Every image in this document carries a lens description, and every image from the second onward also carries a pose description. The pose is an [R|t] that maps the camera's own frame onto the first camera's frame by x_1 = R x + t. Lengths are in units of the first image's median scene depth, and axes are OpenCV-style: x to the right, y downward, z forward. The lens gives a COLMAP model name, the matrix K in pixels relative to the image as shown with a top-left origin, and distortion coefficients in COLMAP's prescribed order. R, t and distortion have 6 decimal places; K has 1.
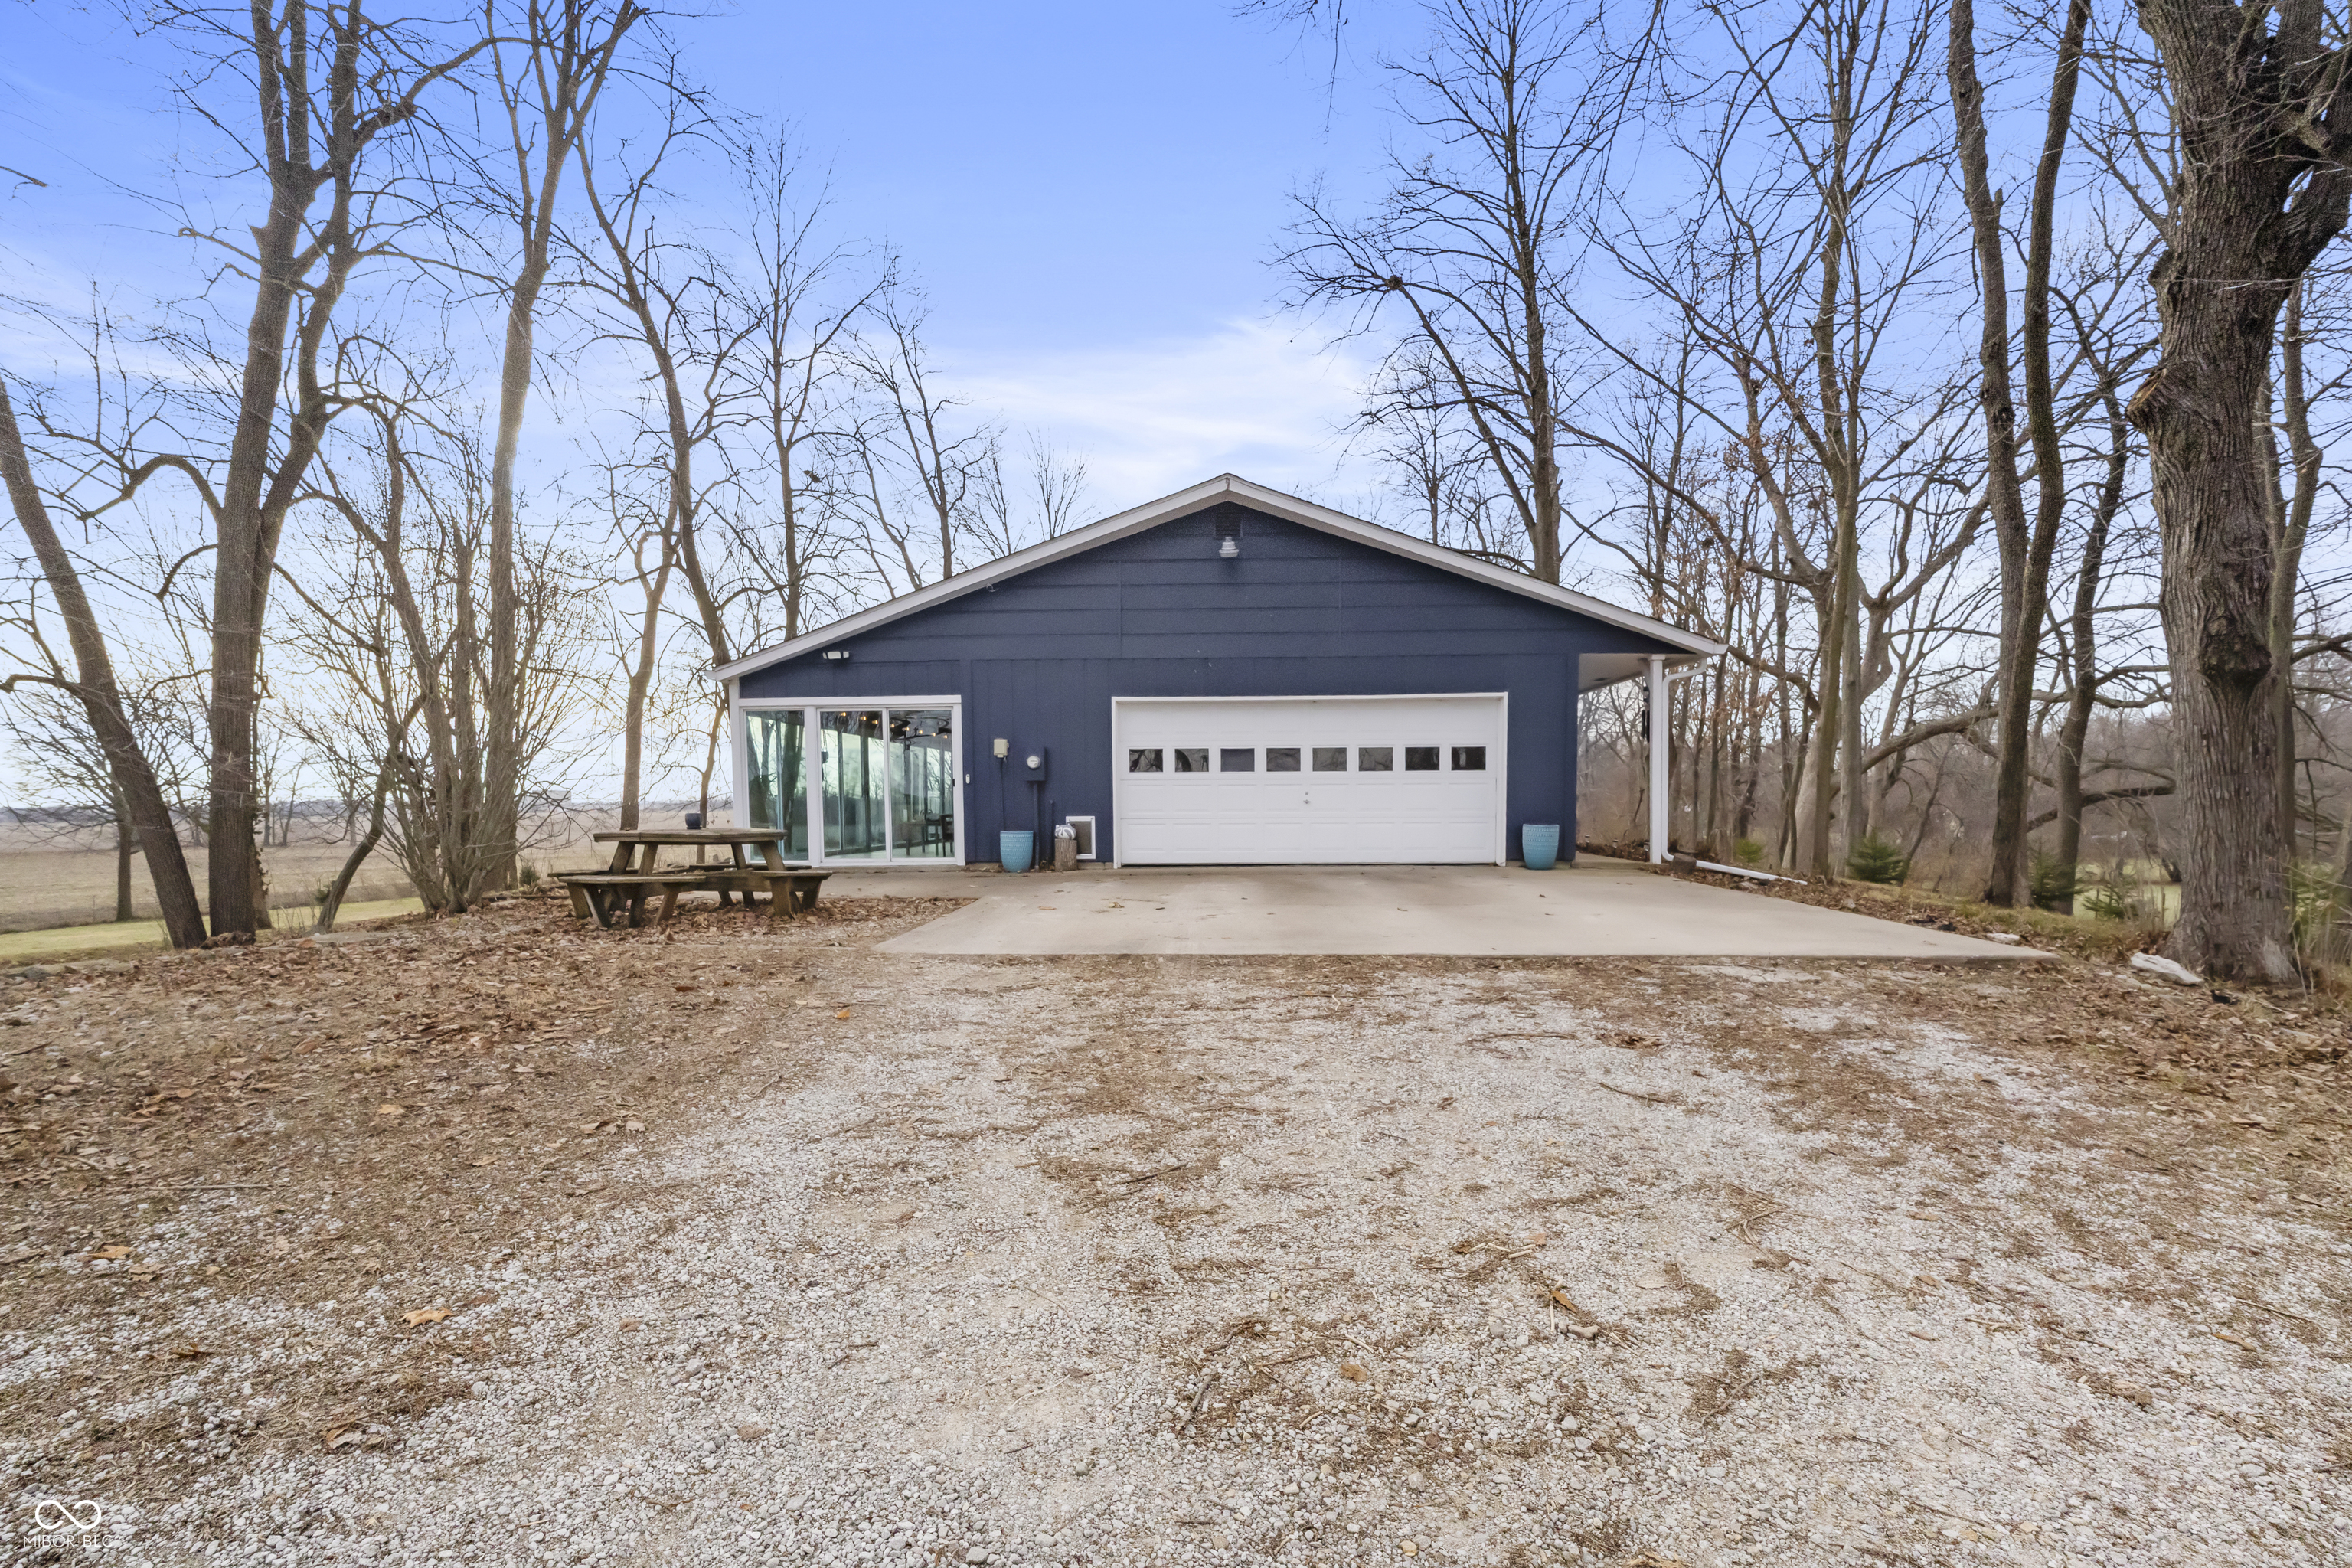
lens RADIAL K [[1106.9, 0, 1152.6], [0, 1106.9, 870.5], [0, 0, 1]] dist [-0.004300, -0.000131]
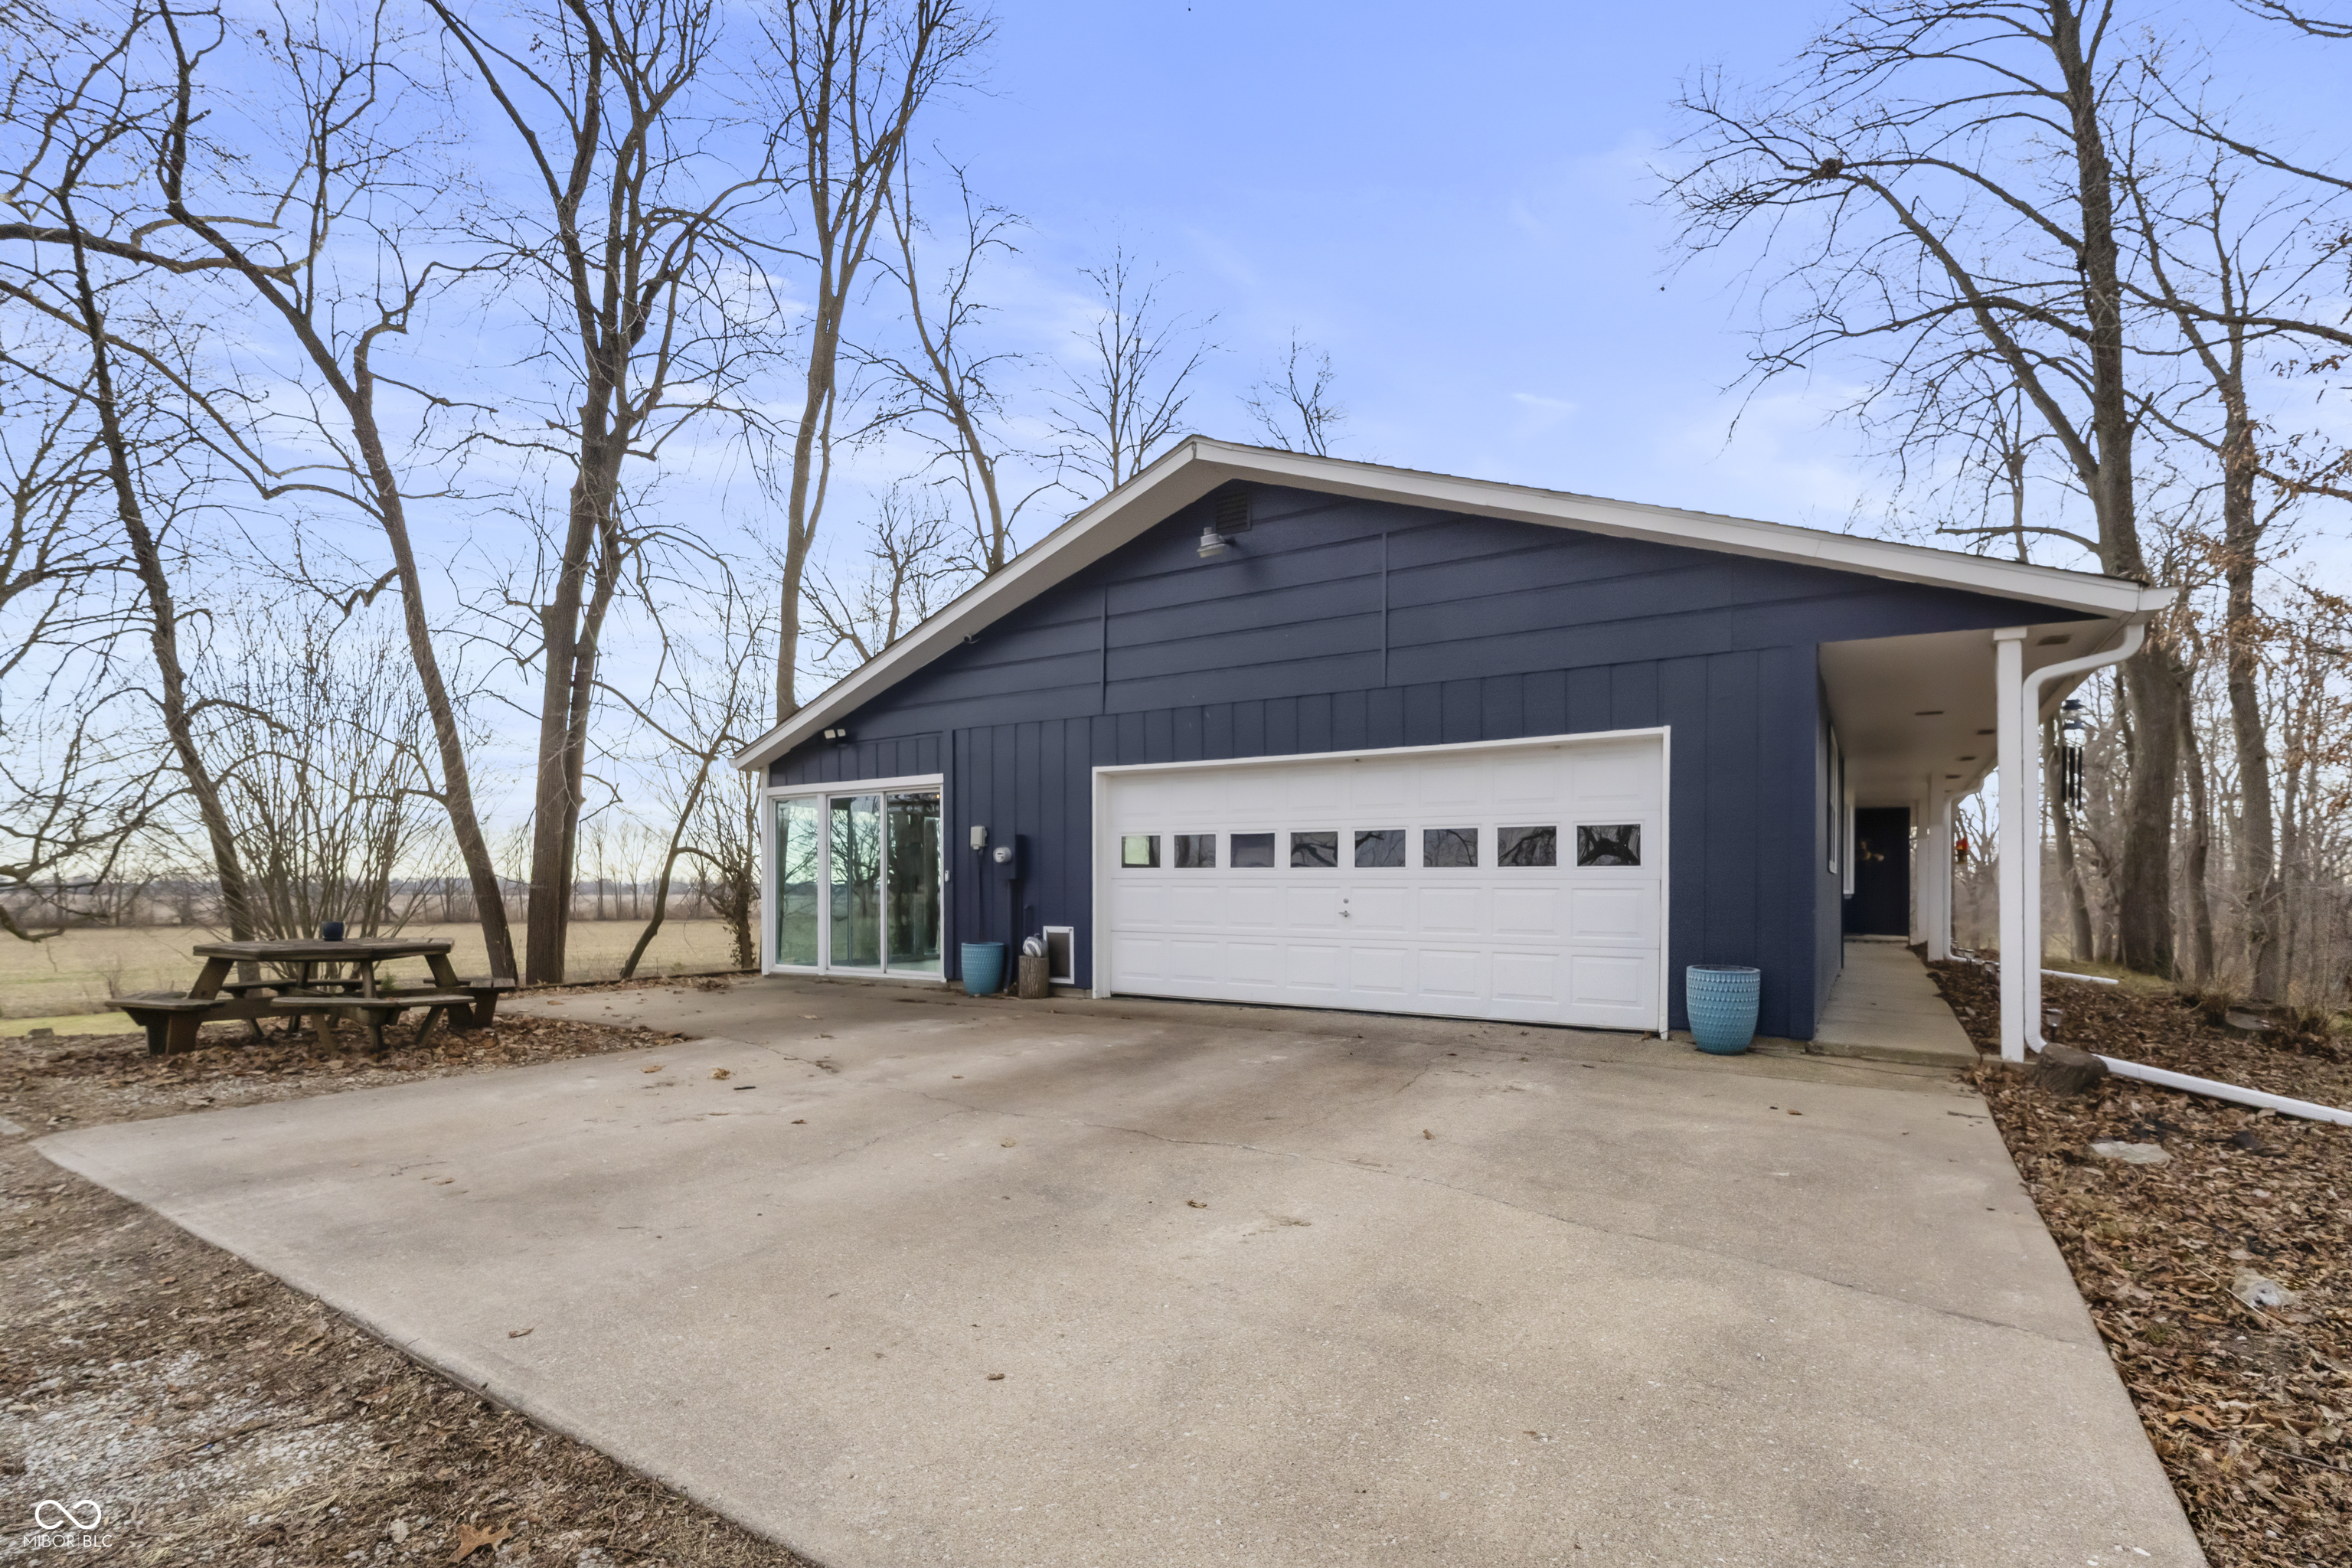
lens RADIAL K [[1106.9, 0, 1152.6], [0, 1106.9, 870.5], [0, 0, 1]] dist [-0.004300, -0.000131]
pose [[0.861285, 0.002174, -0.508118, 0.372255], [-0.041971, 0.996878, -0.066877, -0.039376], [0.506386, 0.078926, 0.858687, 0.385125]]
